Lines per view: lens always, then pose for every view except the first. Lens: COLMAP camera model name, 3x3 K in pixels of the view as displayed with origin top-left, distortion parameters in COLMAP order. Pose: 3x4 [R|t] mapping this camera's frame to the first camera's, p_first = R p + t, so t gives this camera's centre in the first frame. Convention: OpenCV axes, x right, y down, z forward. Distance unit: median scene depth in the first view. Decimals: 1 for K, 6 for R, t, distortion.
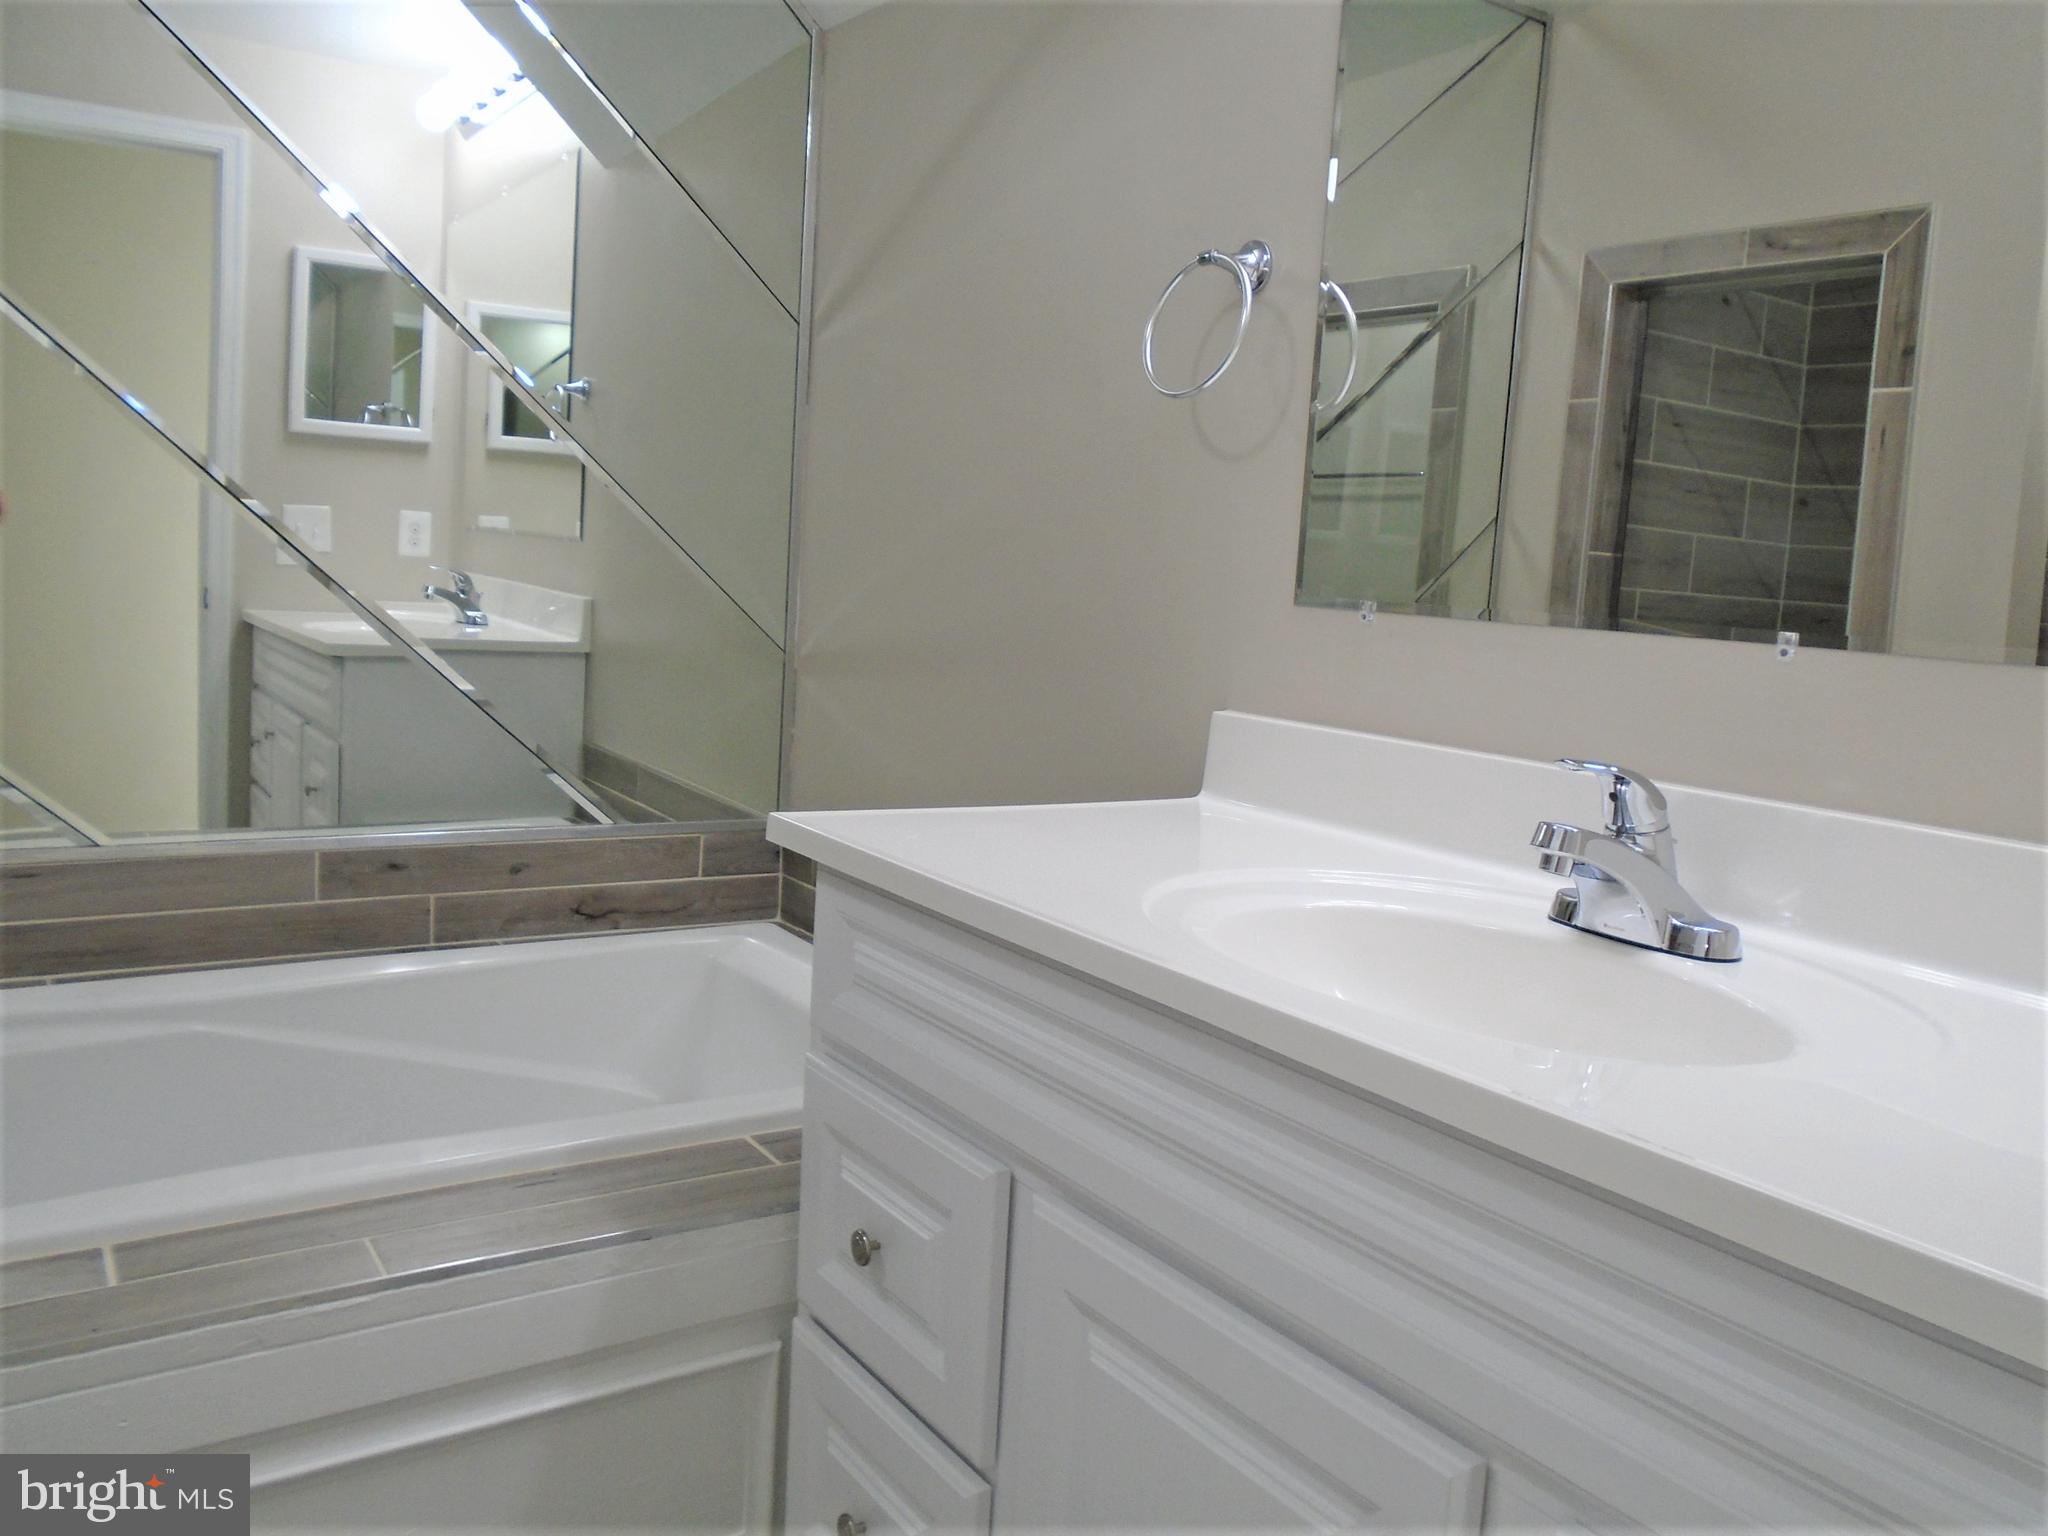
lens RADIAL K [[1550.5, 0, 1017.1], [0, 1550.5, 761.7], [0, 0, 1]] dist [-0.030522, 0.016680]
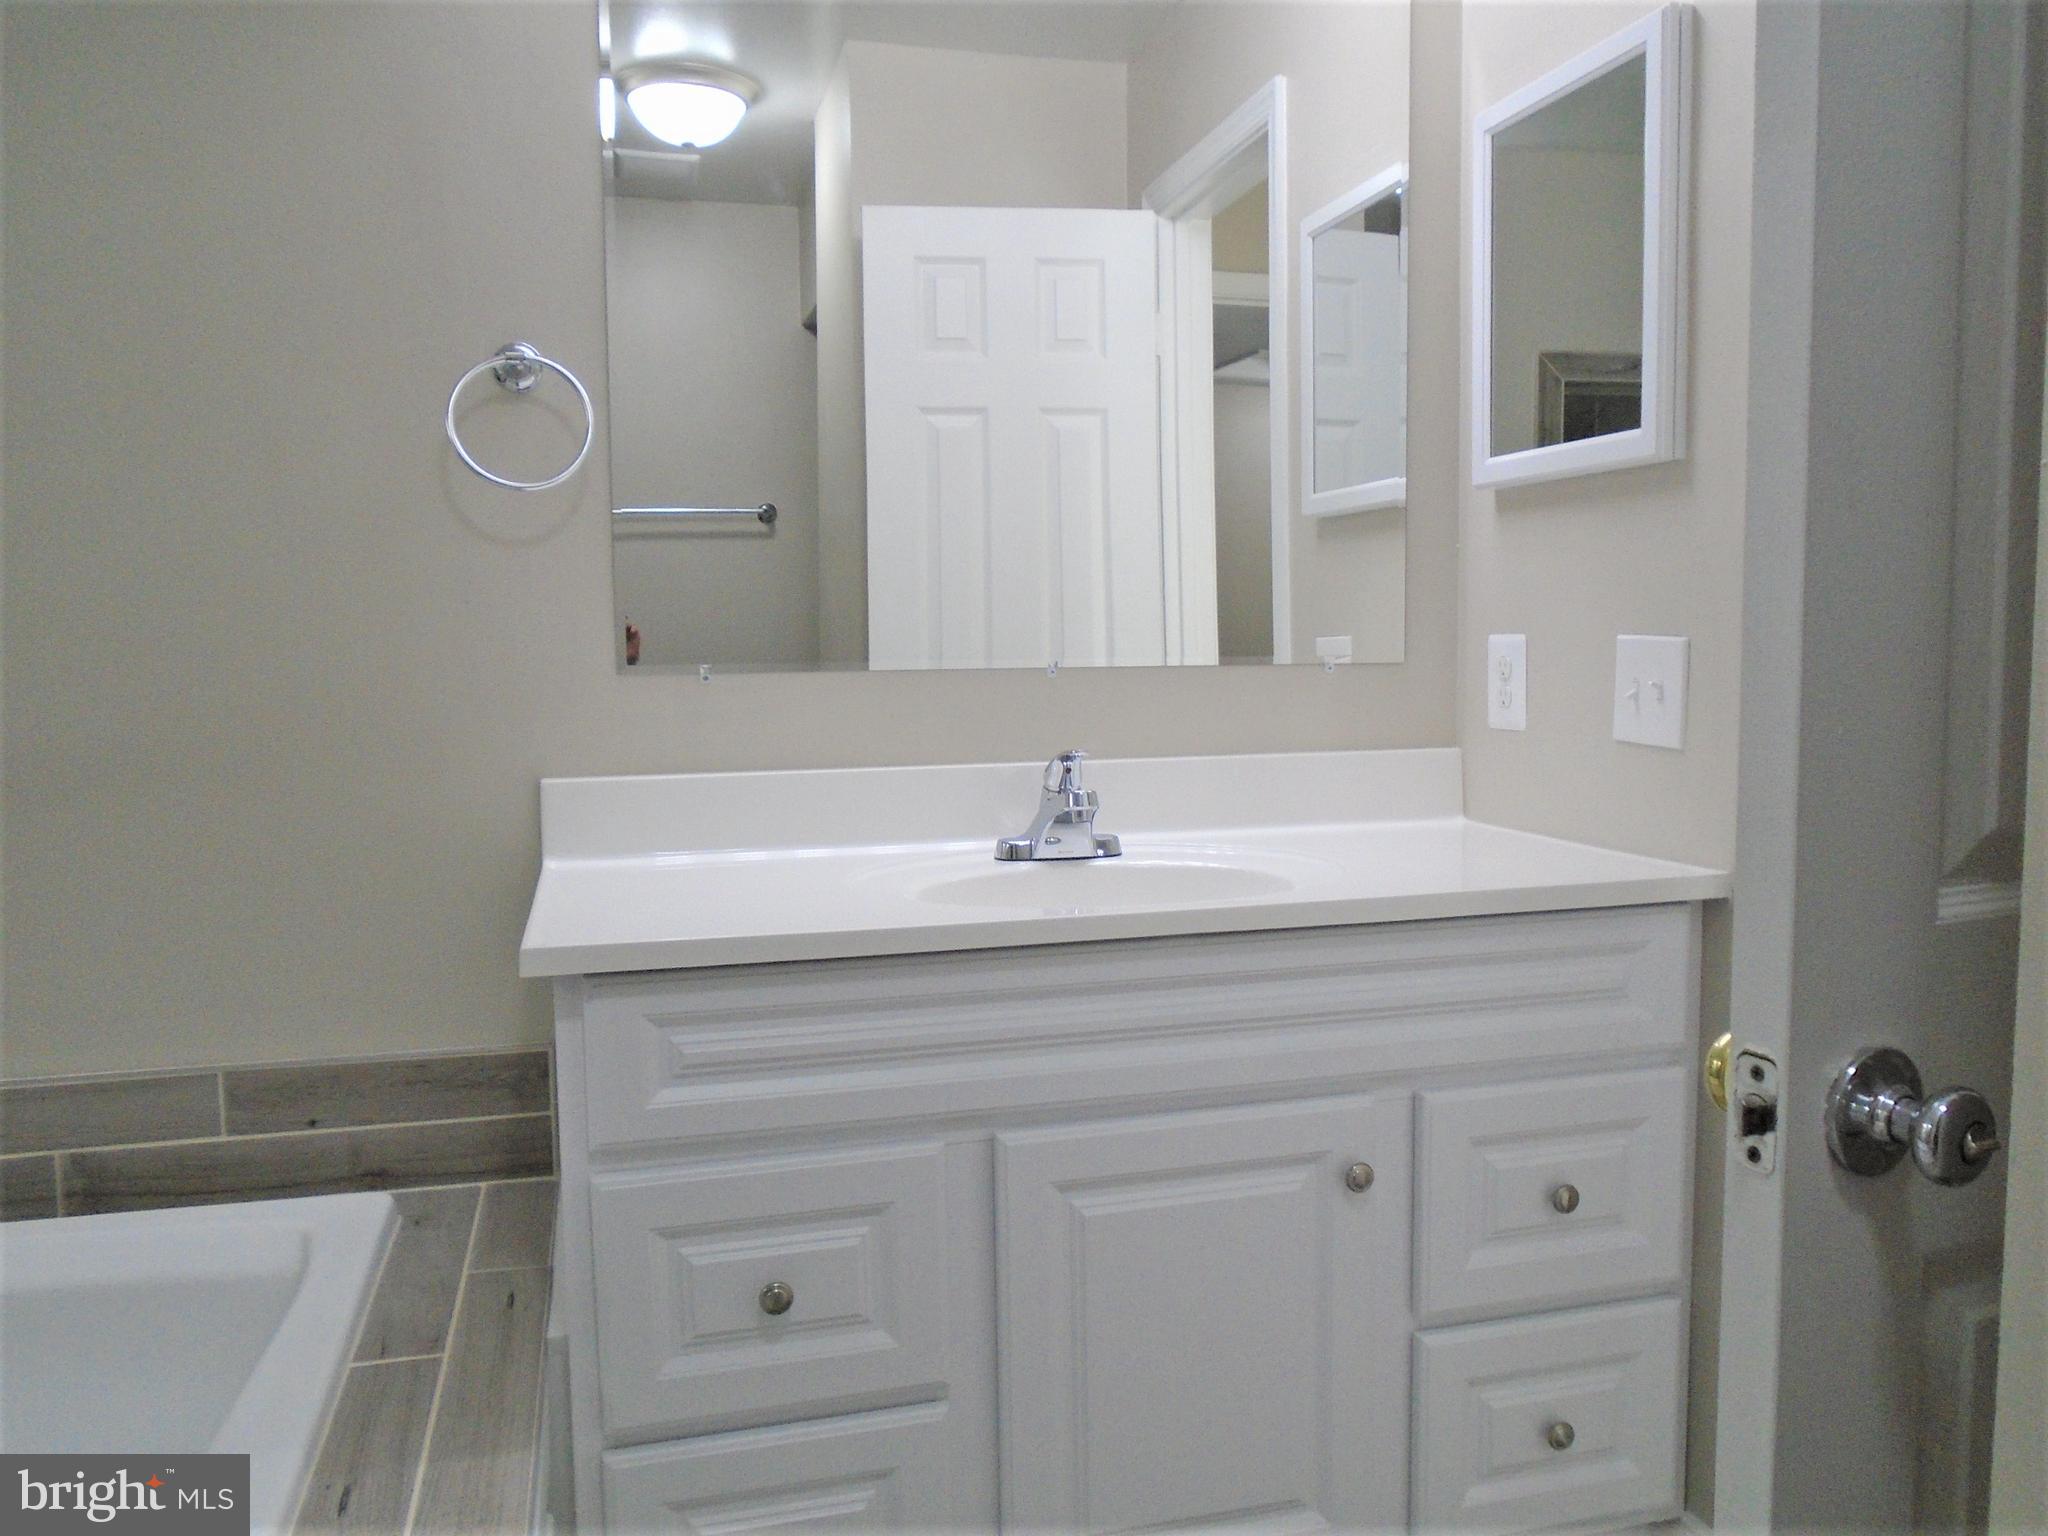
lens RADIAL K [[1550.5, 0, 1017.1], [0, 1550.5, 761.7], [0, 0, 1]] dist [-0.030522, 0.016680]
pose [[0.330125, -0.139192, 0.933618, -3.684972], [0.144759, 0.984834, 0.095641, -0.488494], [-0.932771, 0.103576, 0.345268, 1.619324]]
